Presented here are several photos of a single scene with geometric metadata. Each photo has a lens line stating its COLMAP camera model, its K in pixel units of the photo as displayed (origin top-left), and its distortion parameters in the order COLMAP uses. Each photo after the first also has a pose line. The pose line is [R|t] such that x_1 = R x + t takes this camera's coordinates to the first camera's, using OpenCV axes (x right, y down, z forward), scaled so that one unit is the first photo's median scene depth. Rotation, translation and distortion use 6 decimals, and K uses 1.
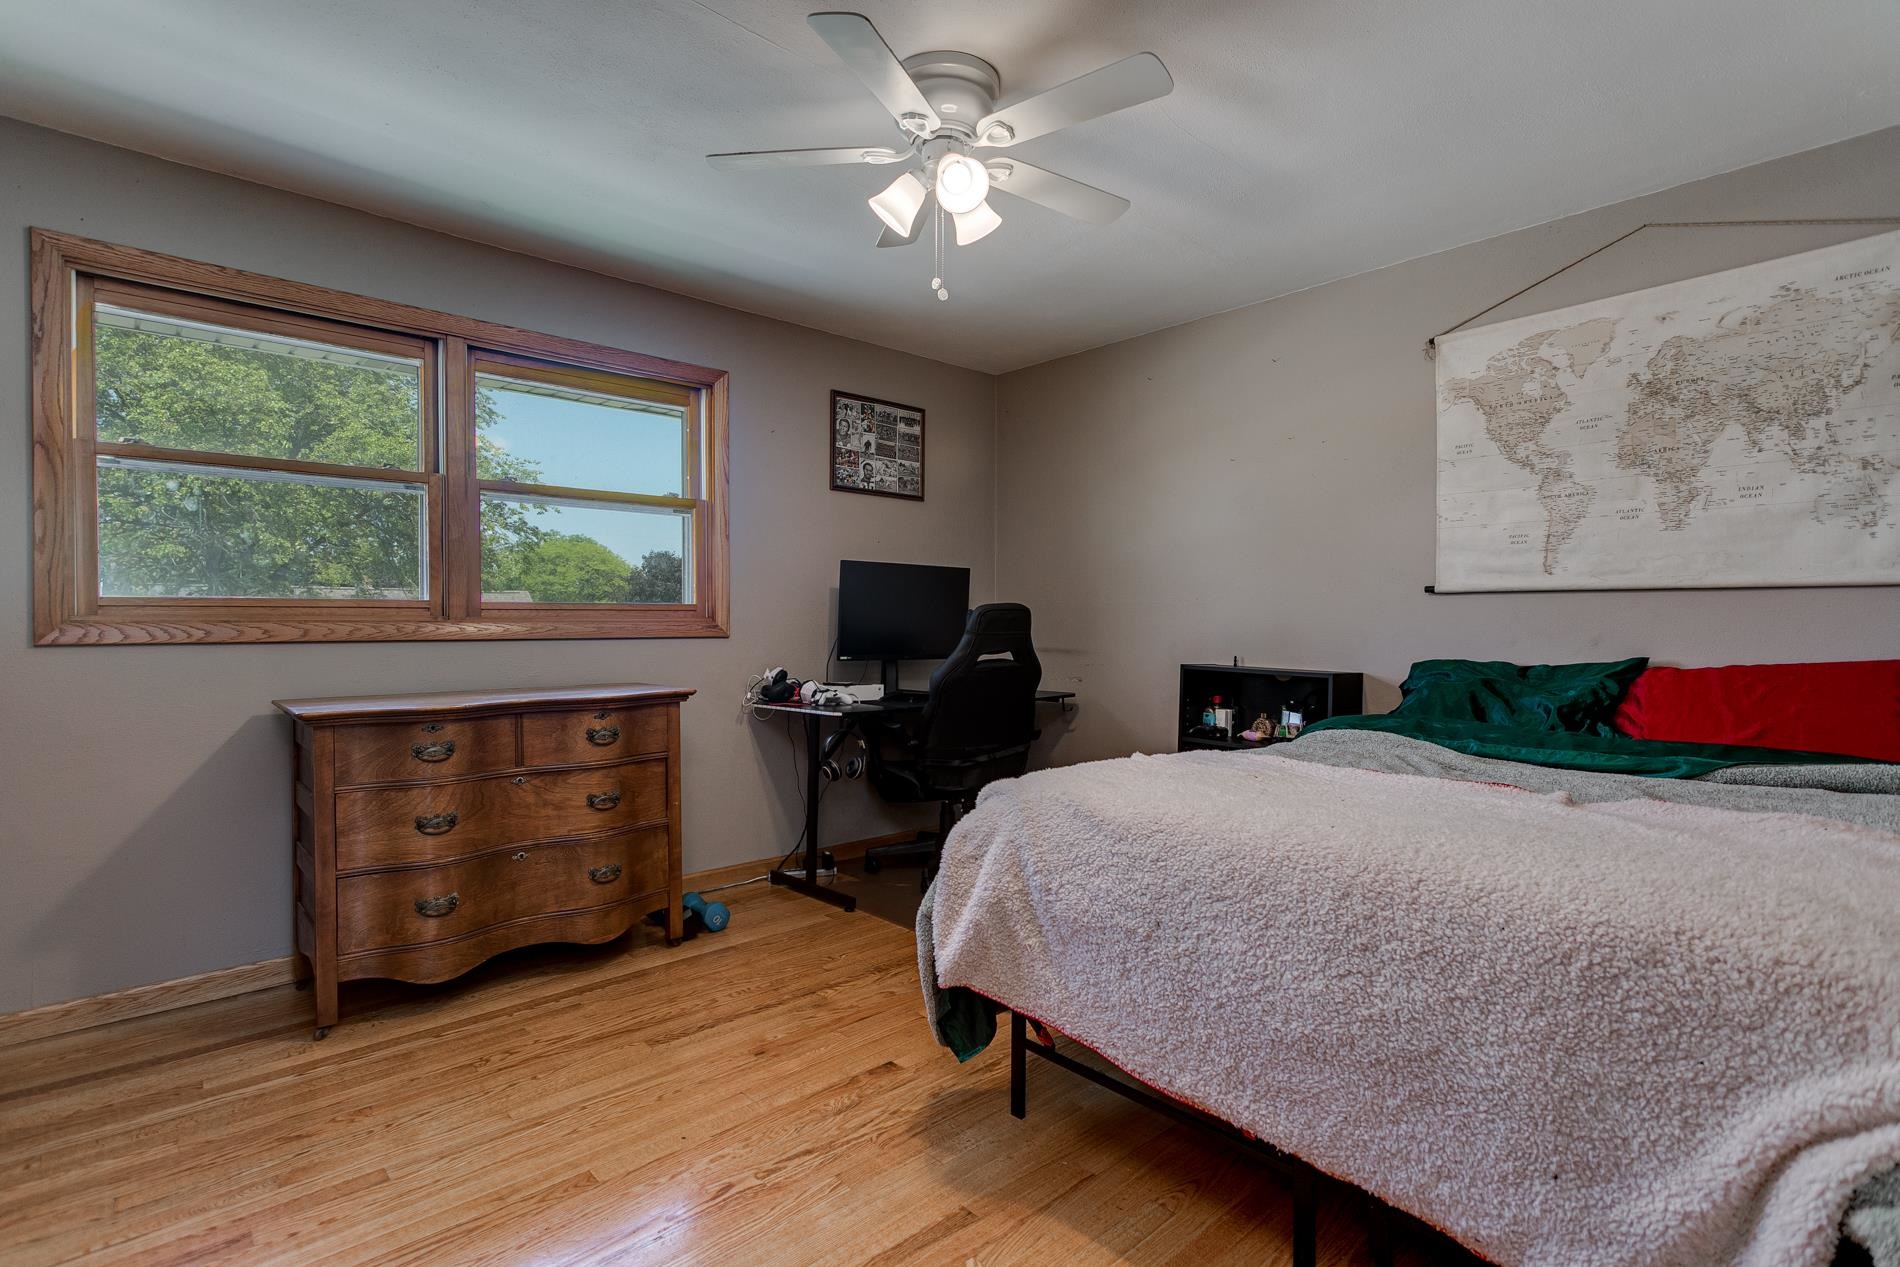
lens RADIAL K [[911.7, 0, 950.1], [0, 911.7, 634.7], [0, 0, 1]] dist [0.000235, 0.000713]
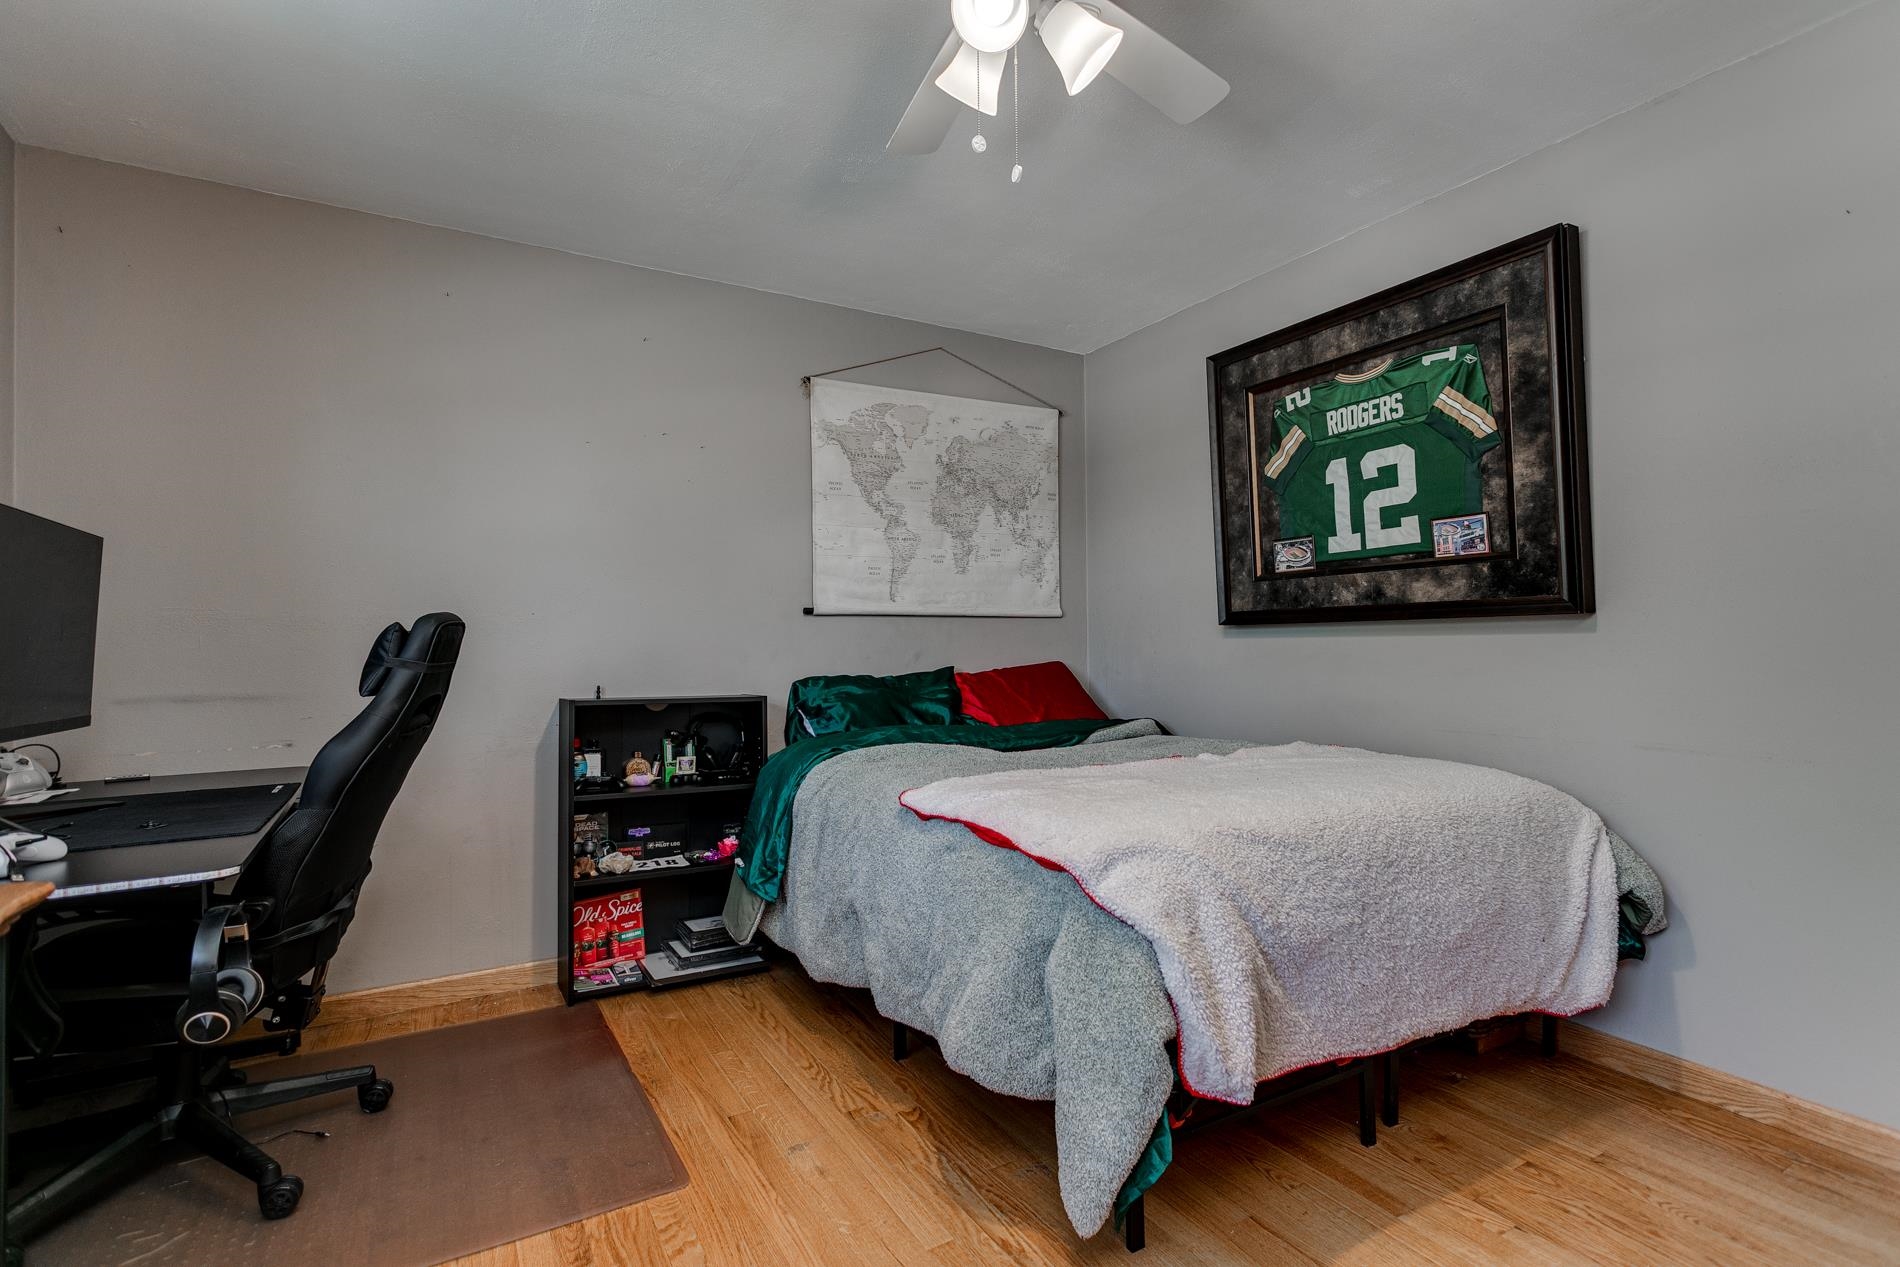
lens RADIAL K [[904.9, 0, 946.6], [0, 904.9, 628.5], [0, 0, 1]] dist [0.000178, -0.000128]
pose [[0.205431, 0.012870, 0.978587, -0.532792], [0.025224, 0.999512, -0.018441, -0.006361], [-0.978346, 0.028472, 0.205006, 0.706849]]
